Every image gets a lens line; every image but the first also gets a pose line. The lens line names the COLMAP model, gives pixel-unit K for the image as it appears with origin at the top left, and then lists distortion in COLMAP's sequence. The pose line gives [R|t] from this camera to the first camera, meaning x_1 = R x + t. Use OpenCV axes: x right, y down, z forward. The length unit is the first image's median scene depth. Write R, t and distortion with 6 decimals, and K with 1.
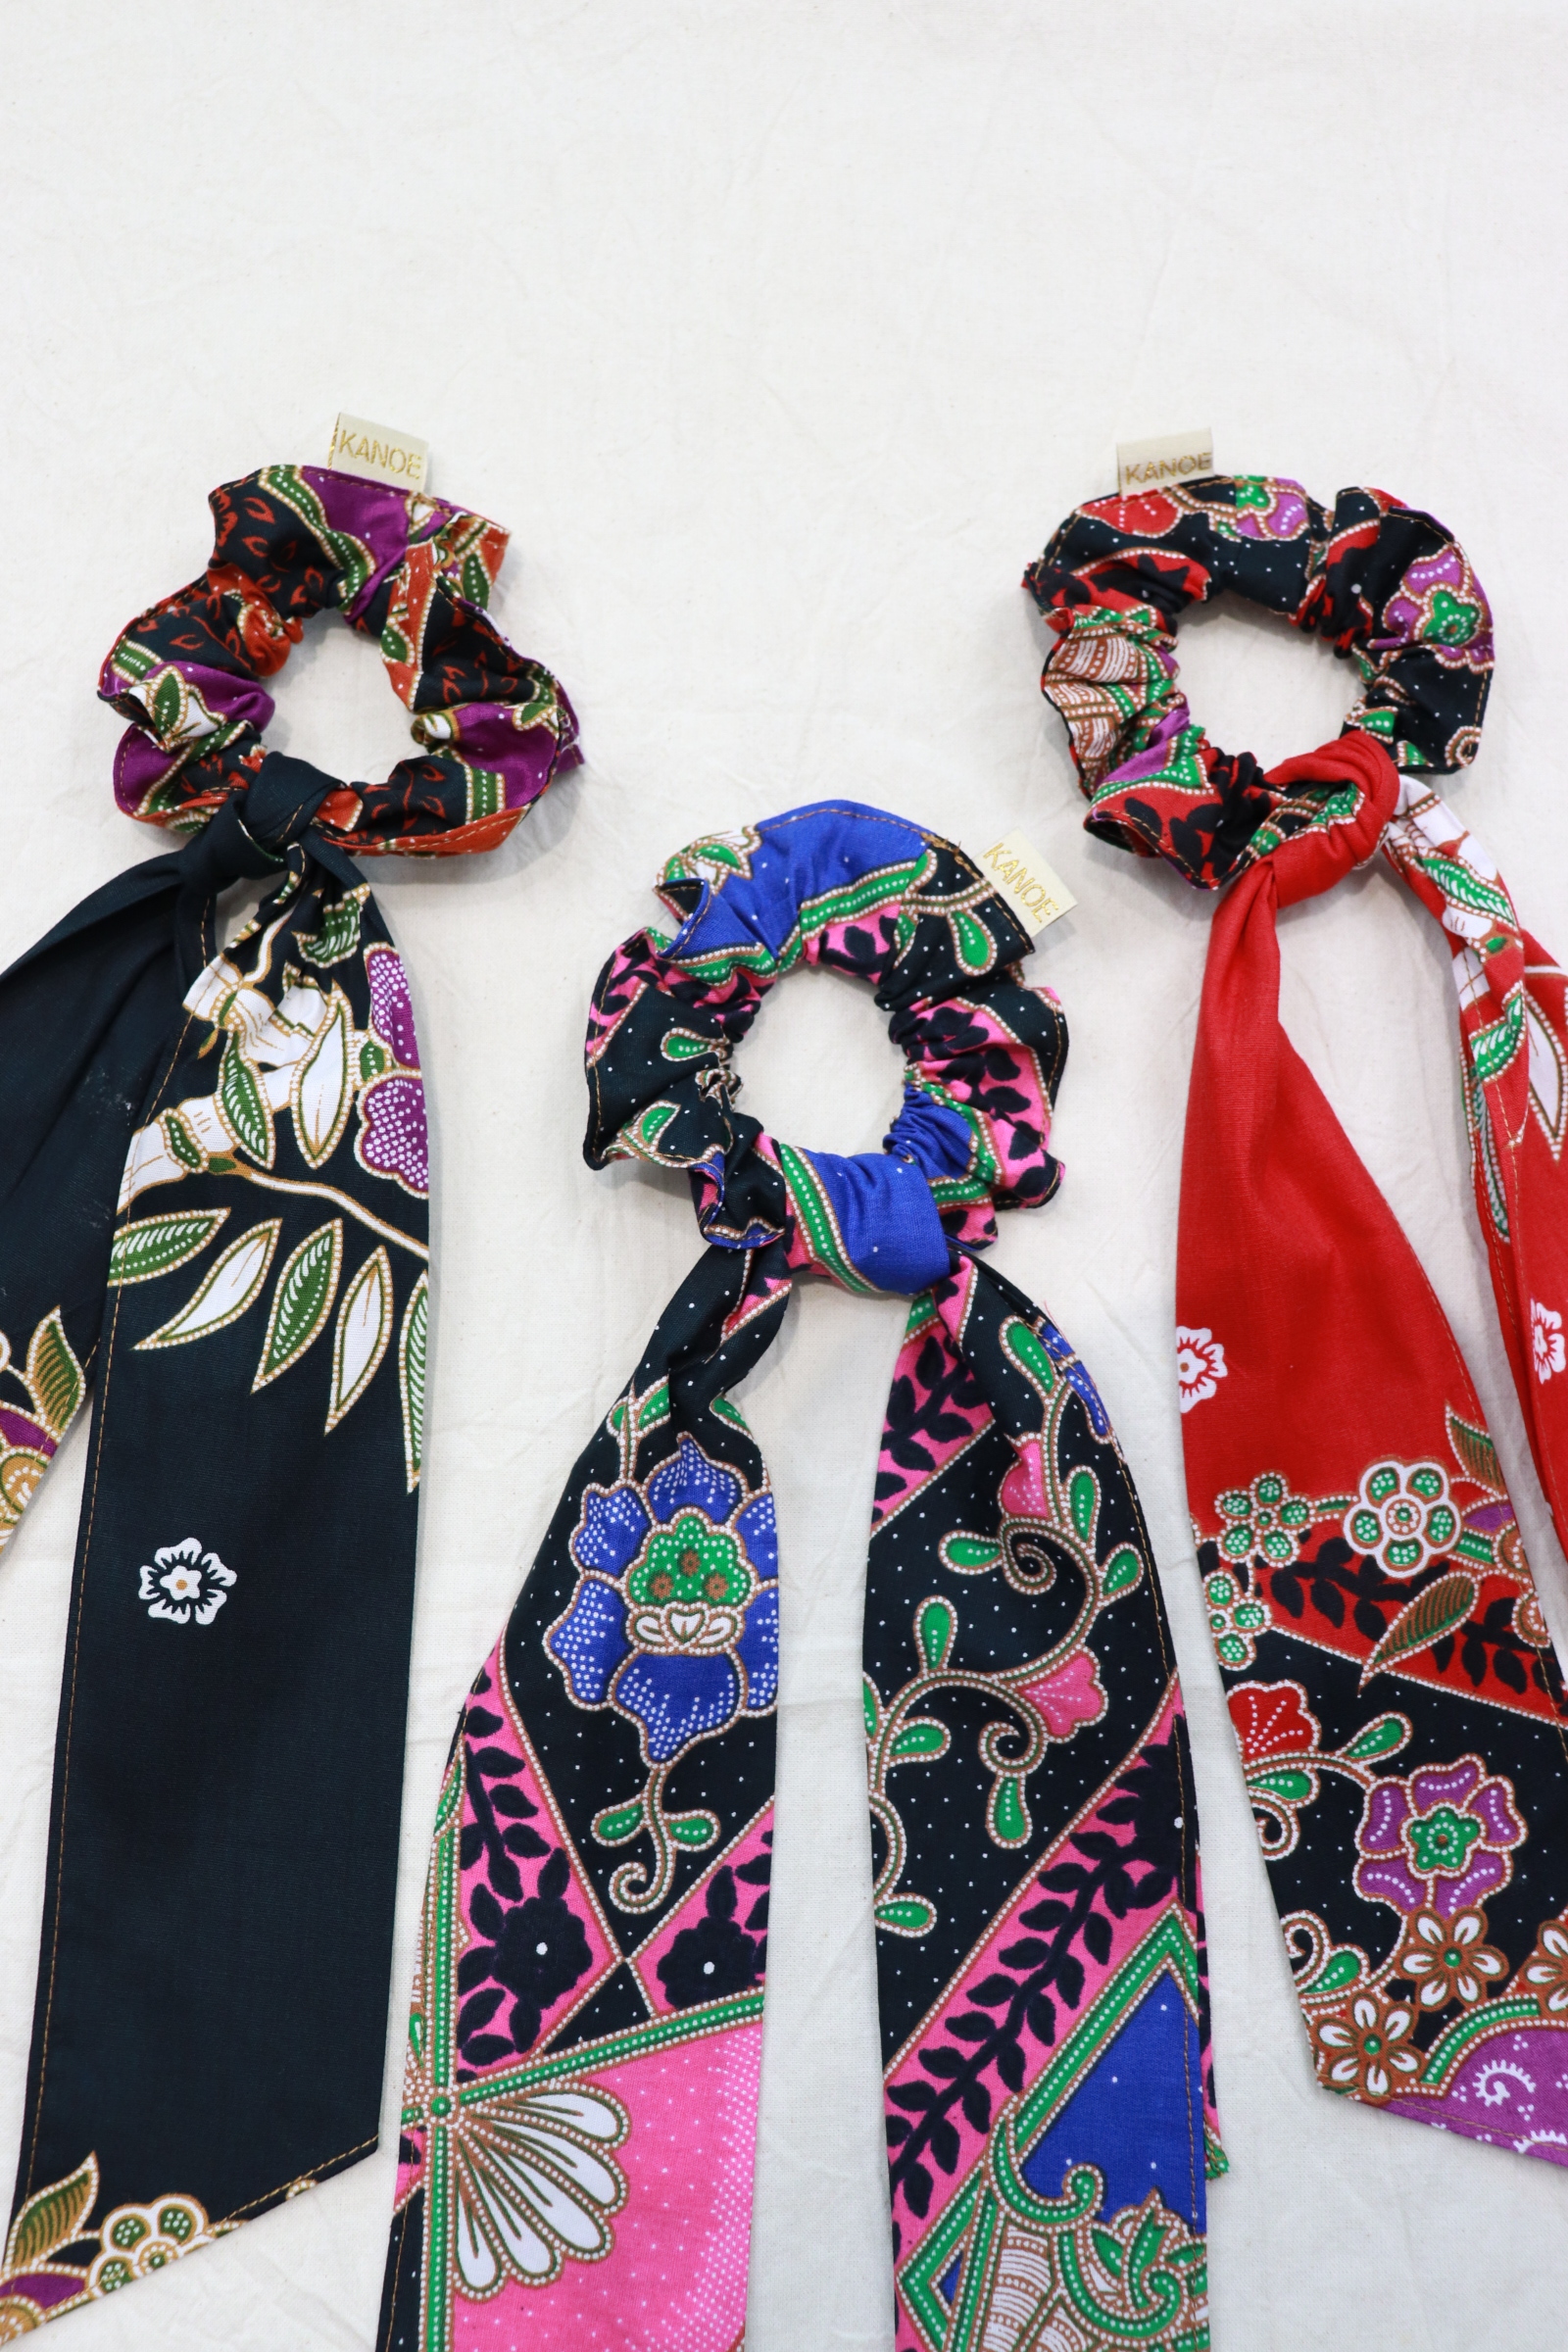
lens RADIAL K [[2575.0, 0, 784.0], [0, 2575.0, 1176.0], [0, 0, 1]] dist [-0.115759, 0.214299]
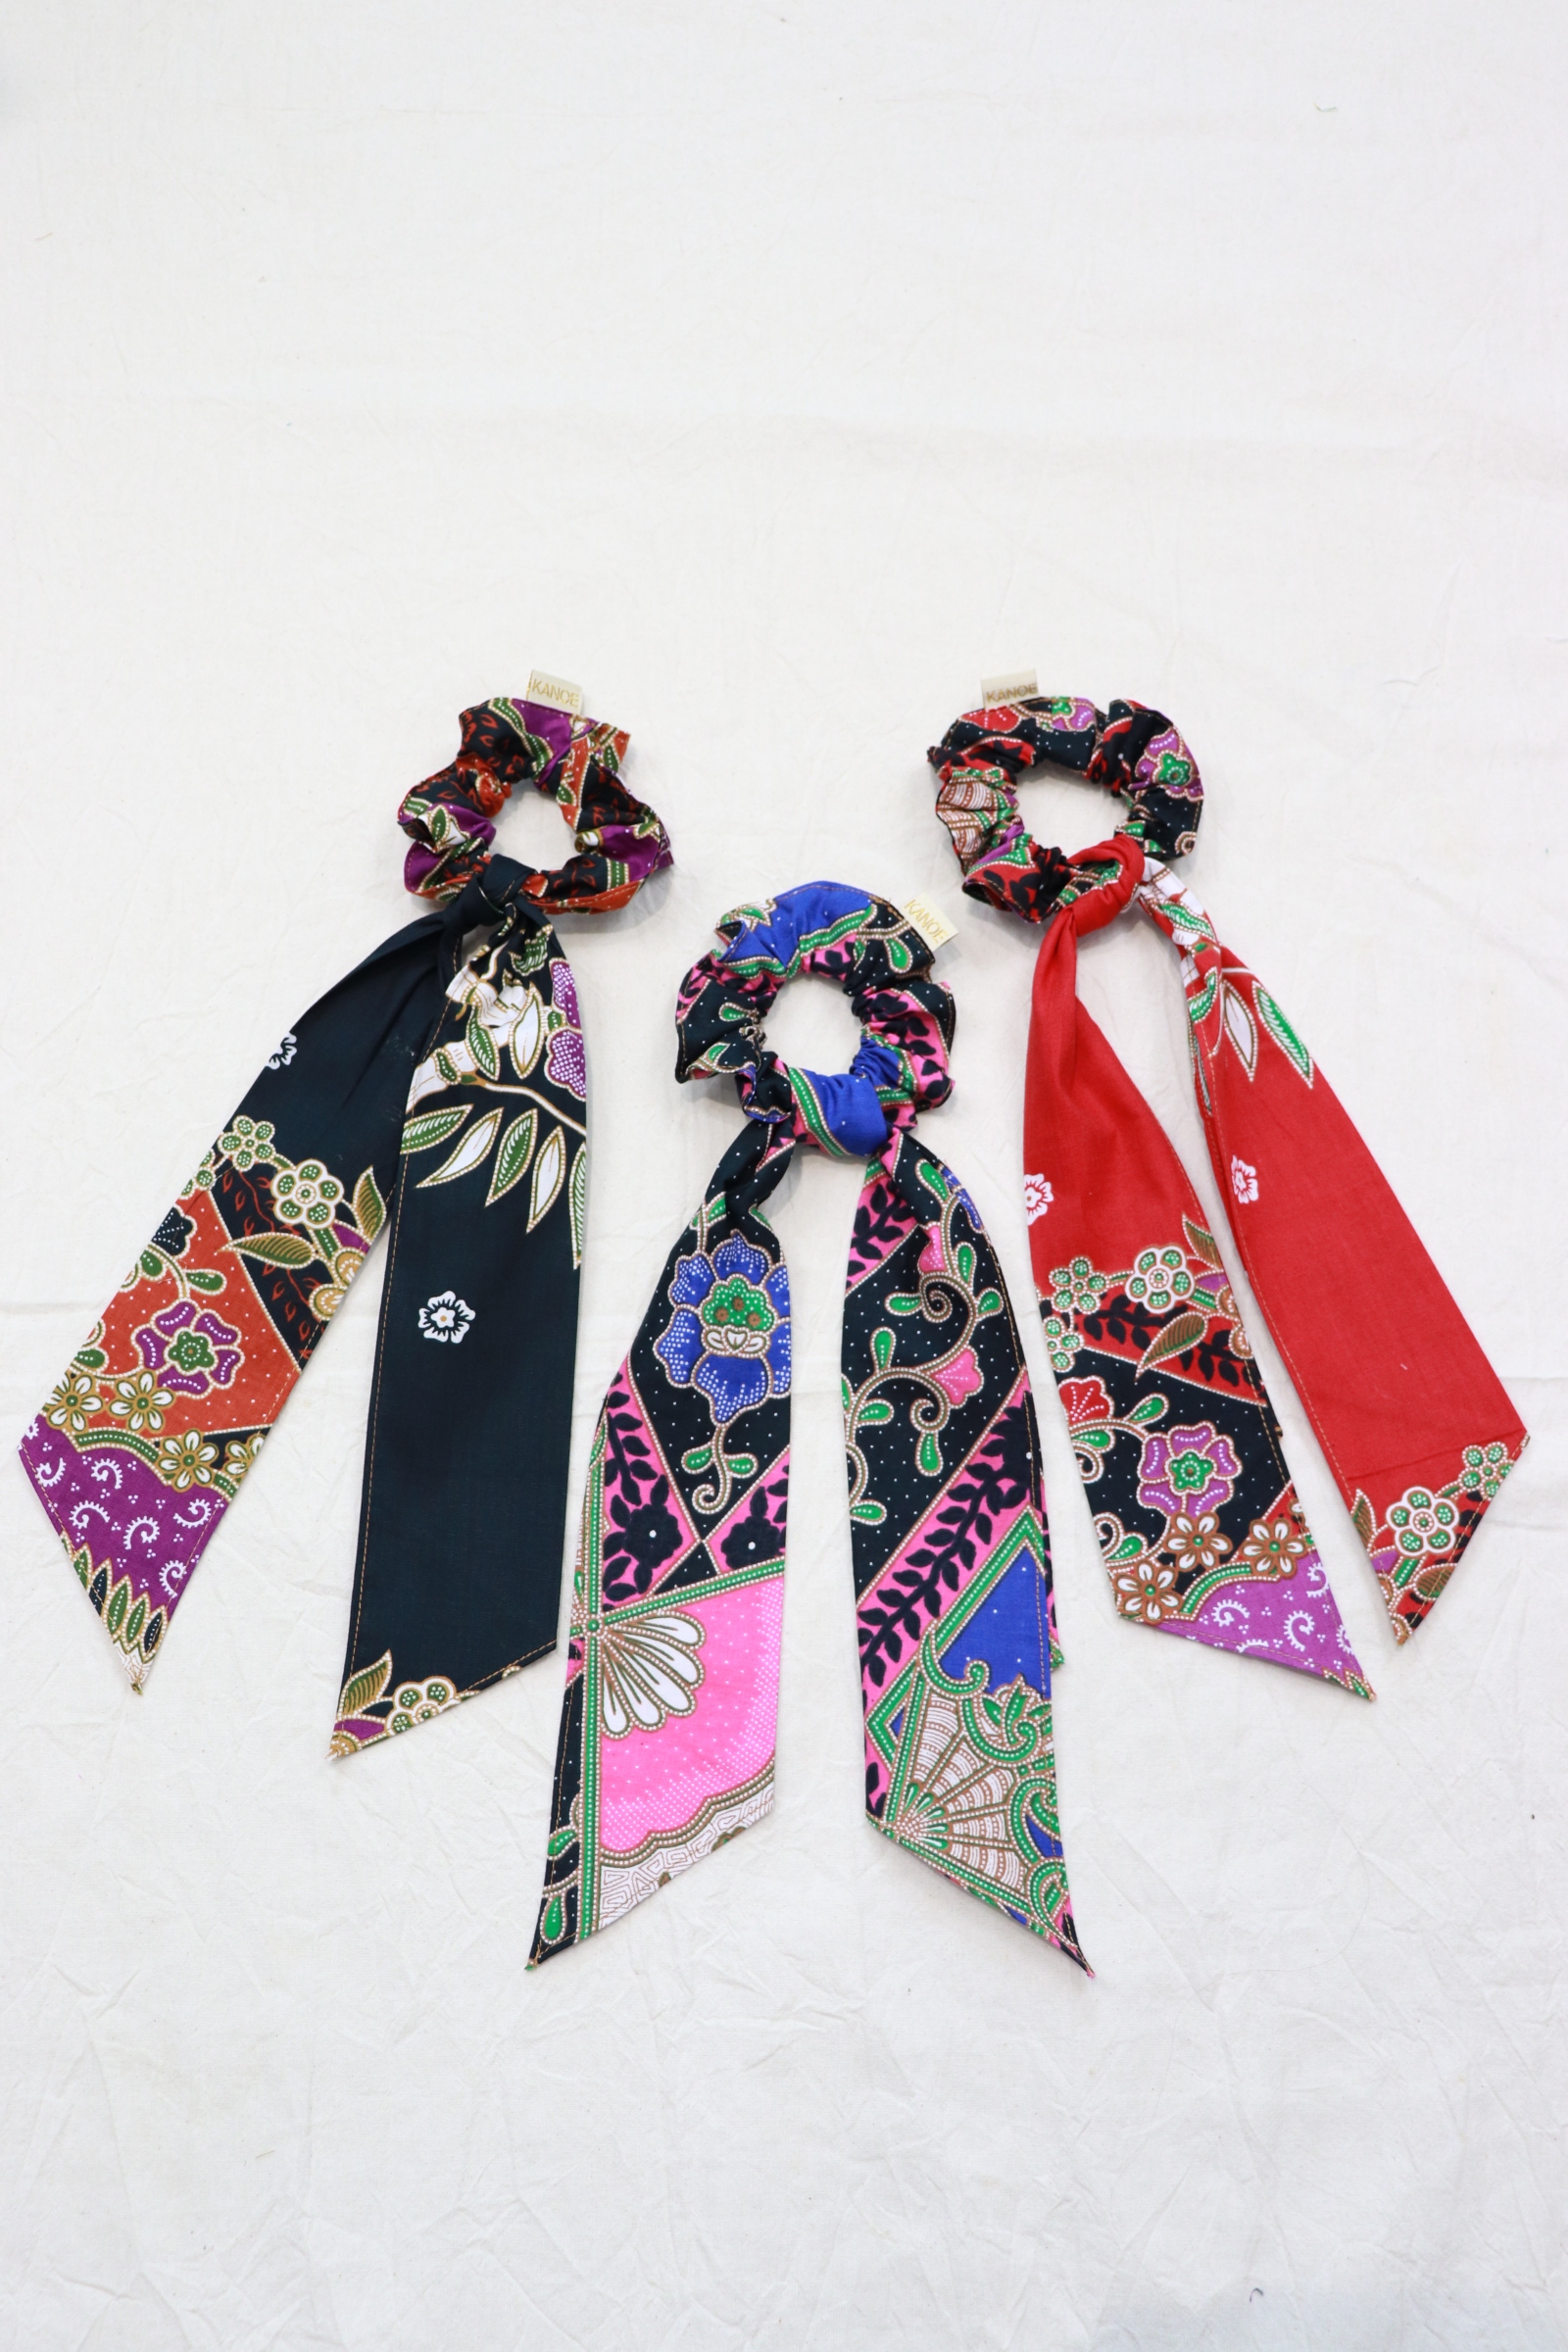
lens RADIAL K [[2575.0, 0, 784.0], [0, 2575.0, 1176.0], [0, 0, 1]] dist [-0.115759, 0.214299]
pose [[0.999489, -0.016562, -0.027349, 0.041823], [0.012292, 0.988683, -0.149512, 0.319753], [0.029516, 0.149100, 0.988382, -0.704923]]
